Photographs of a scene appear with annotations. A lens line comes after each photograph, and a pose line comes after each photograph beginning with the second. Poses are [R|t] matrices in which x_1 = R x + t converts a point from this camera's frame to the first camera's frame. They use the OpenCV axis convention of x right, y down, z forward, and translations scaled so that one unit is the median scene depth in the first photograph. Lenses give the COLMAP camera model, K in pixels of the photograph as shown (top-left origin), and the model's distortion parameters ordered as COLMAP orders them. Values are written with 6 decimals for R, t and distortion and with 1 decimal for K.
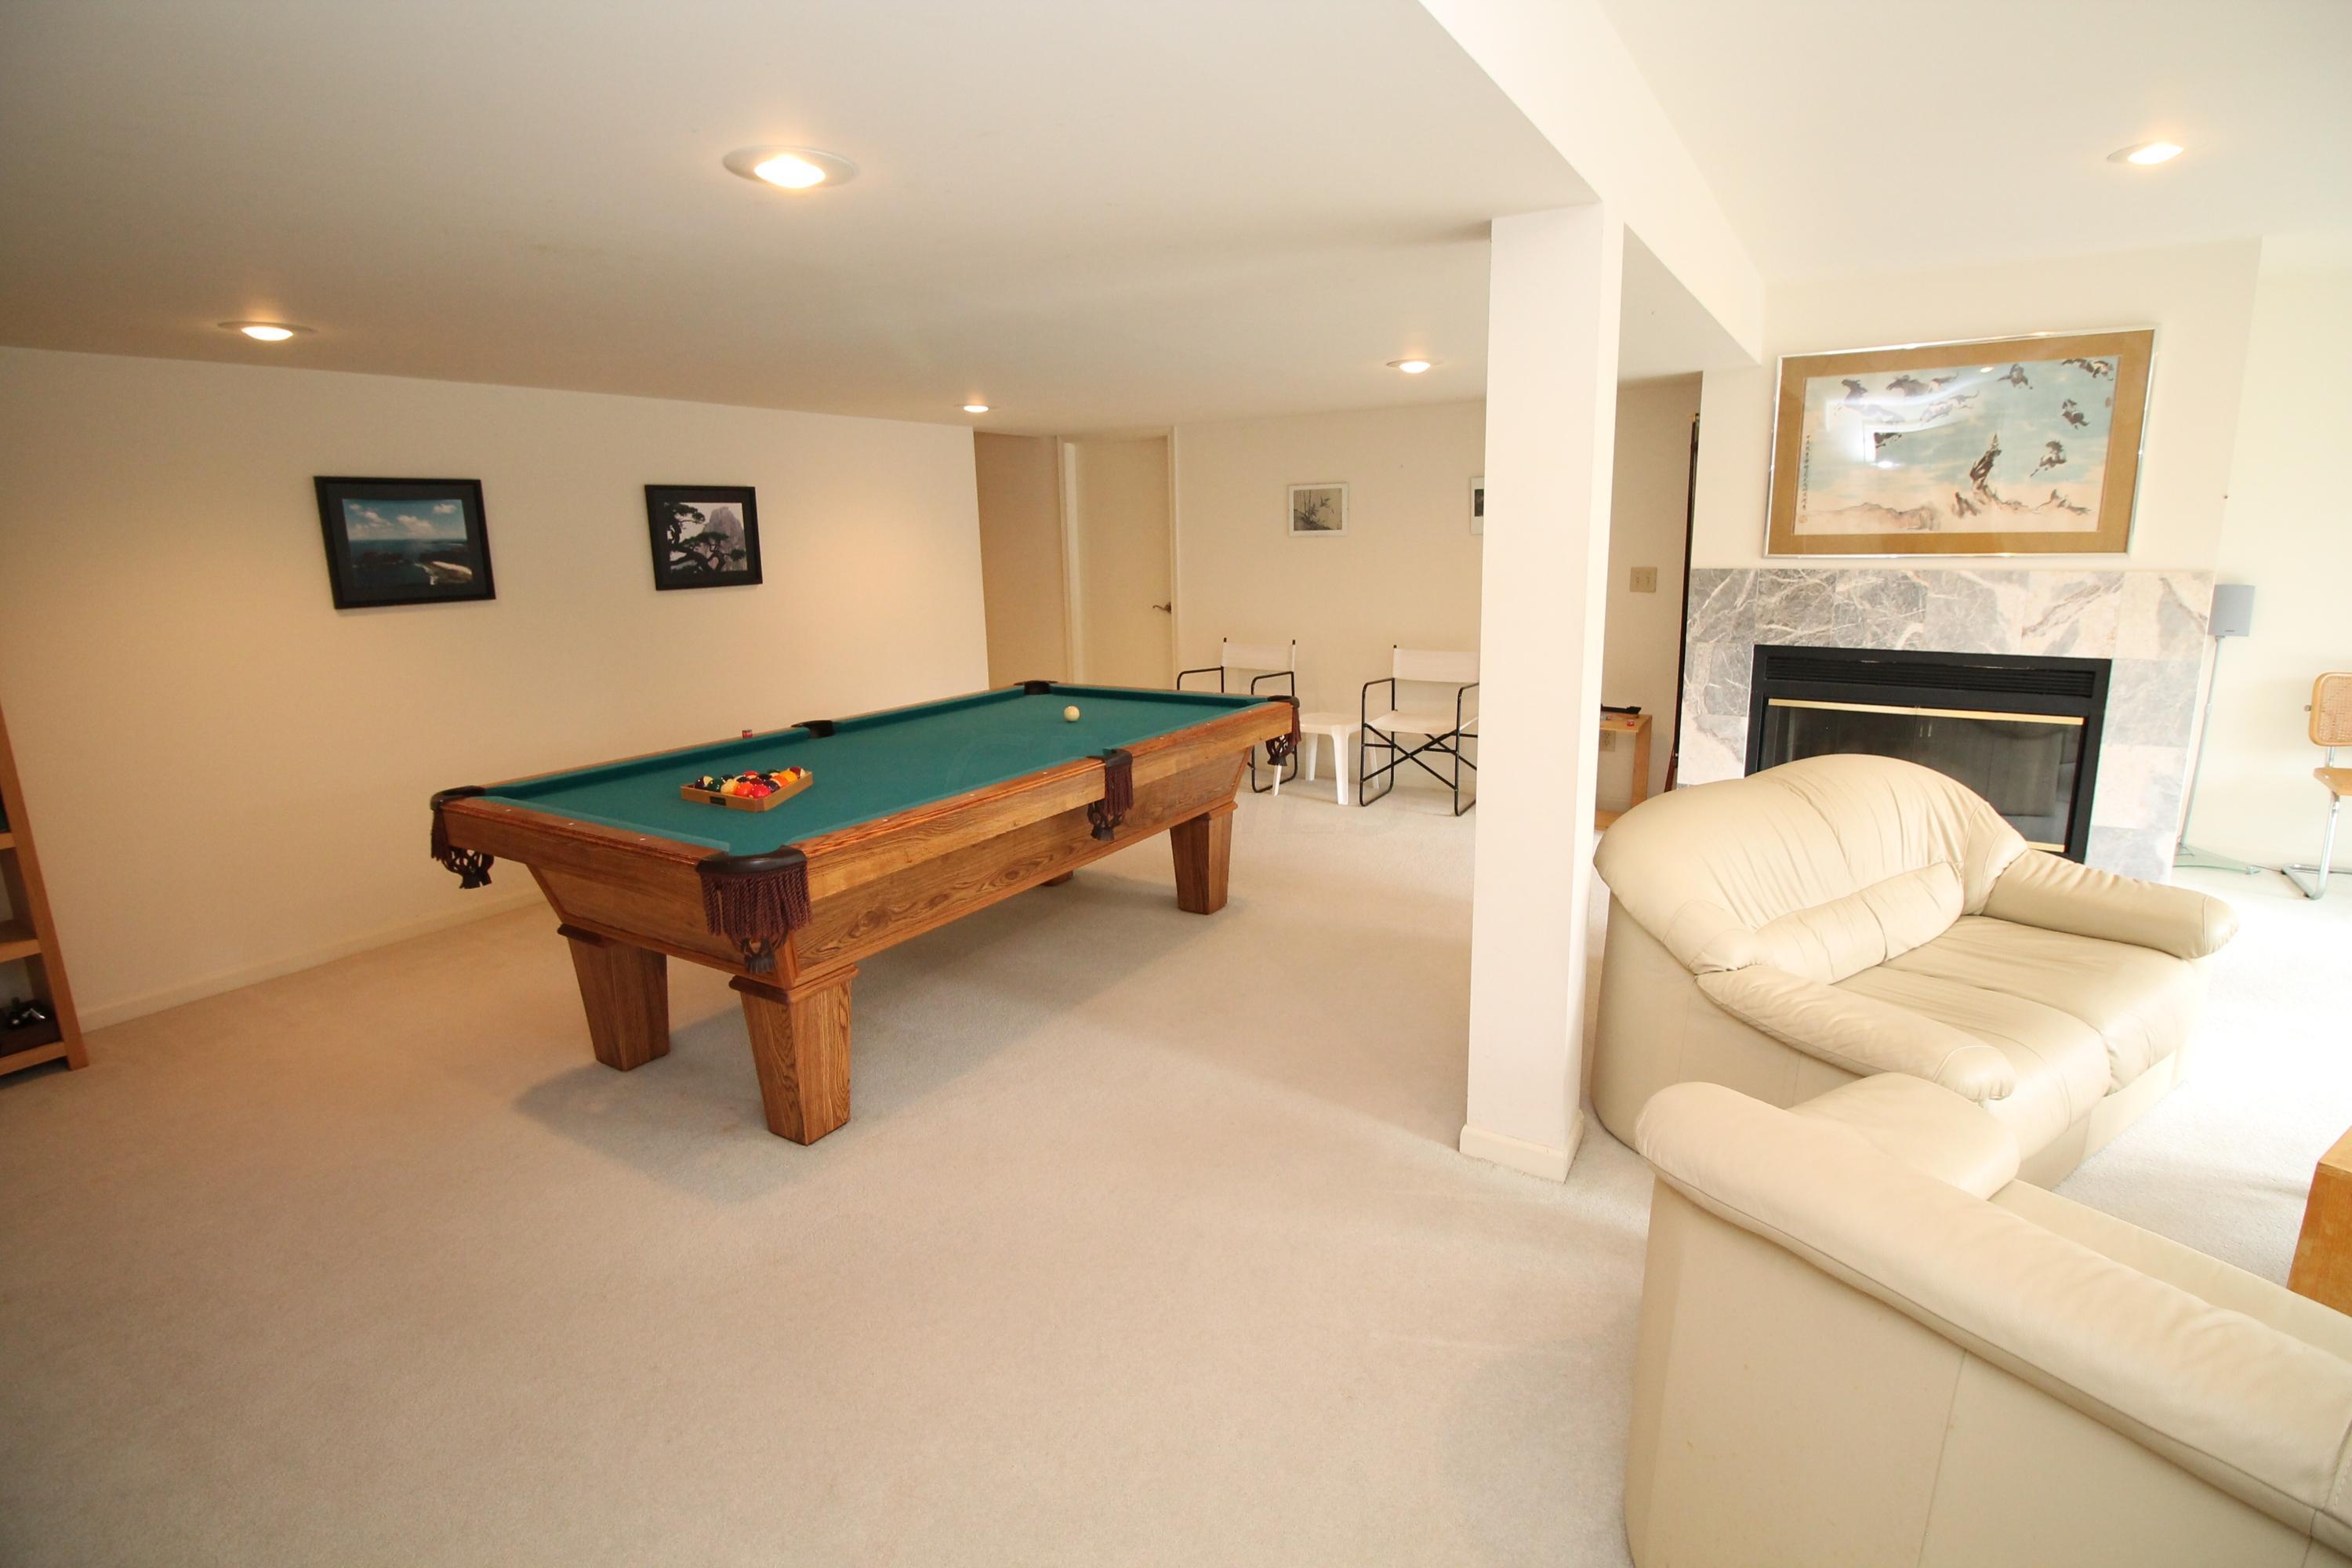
lens RADIAL K [[1108.6, 0, 1189.3], [0, 1108.6, 757.4], [0, 0, 1]] dist [-0.001110, -0.011379]
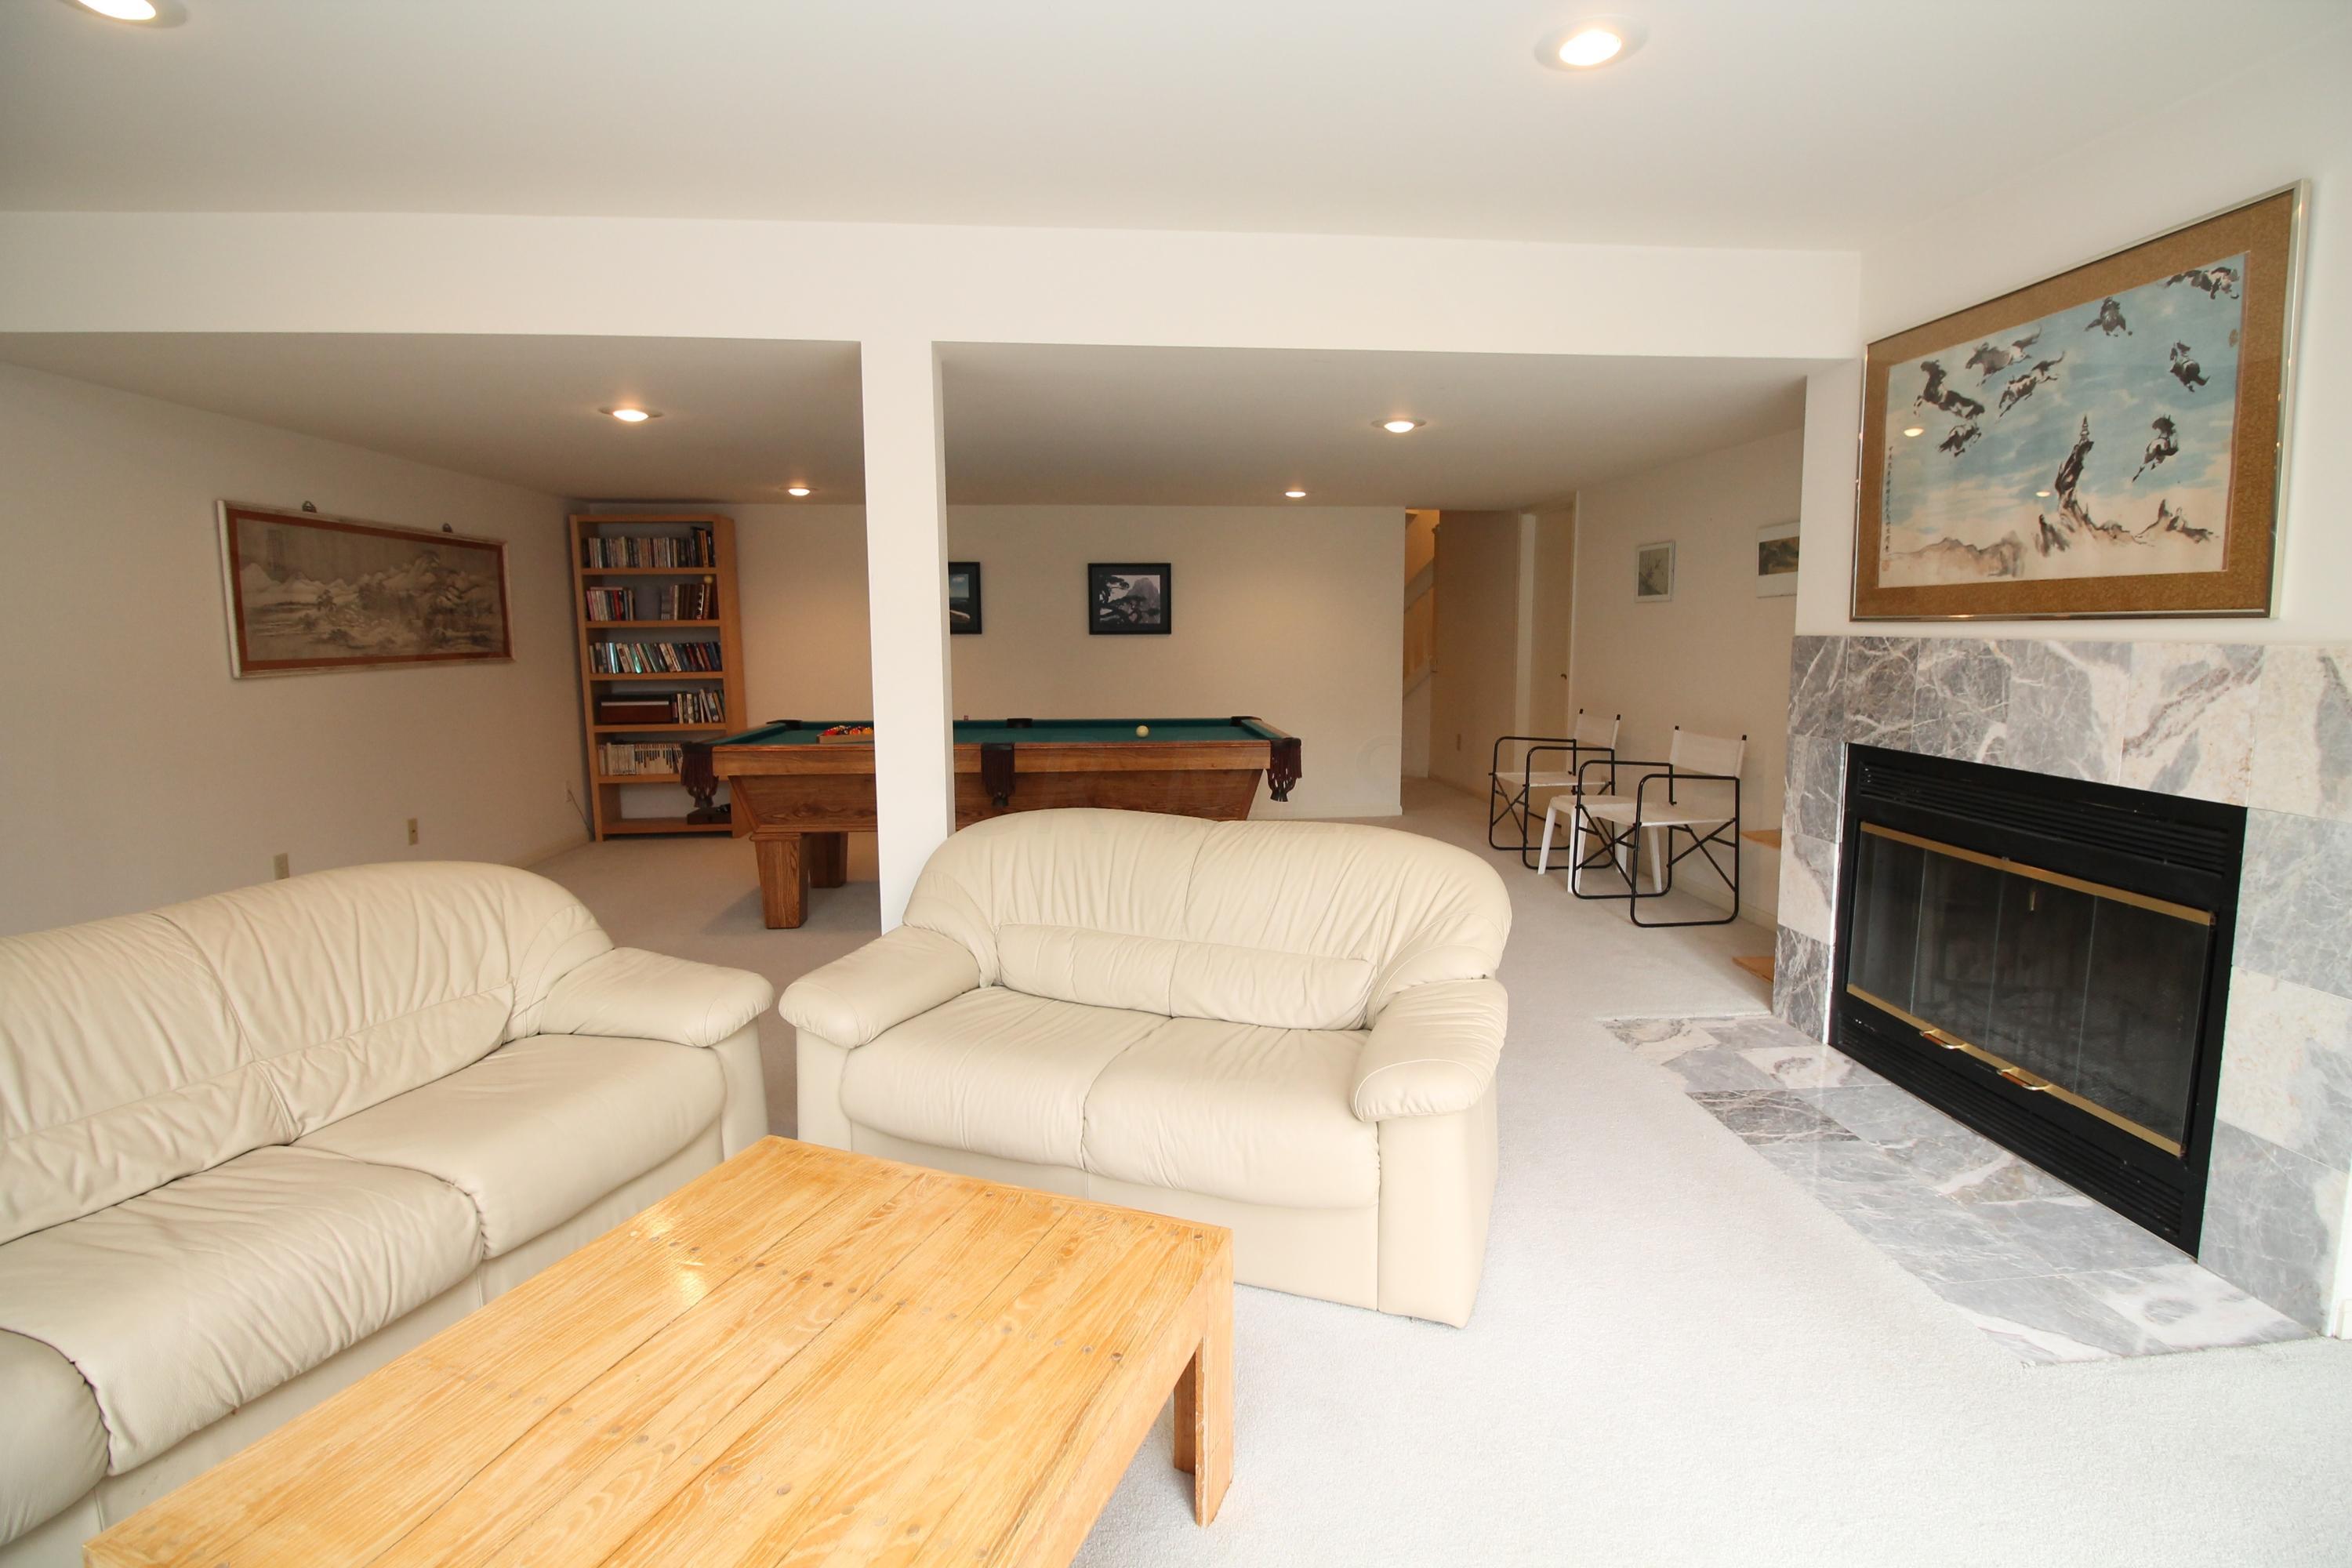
lens RADIAL K [[1108.6, 0, 1189.3], [0, 1108.6, 757.4], [0, 0, 1]] dist [-0.001110, -0.011379]
pose [[0.600849, 0.110827, -0.791643, 0.912501], [-0.169944, 0.985413, 0.008969, -0.030371], [0.781089, 0.129146, 0.610918, 0.266289]]
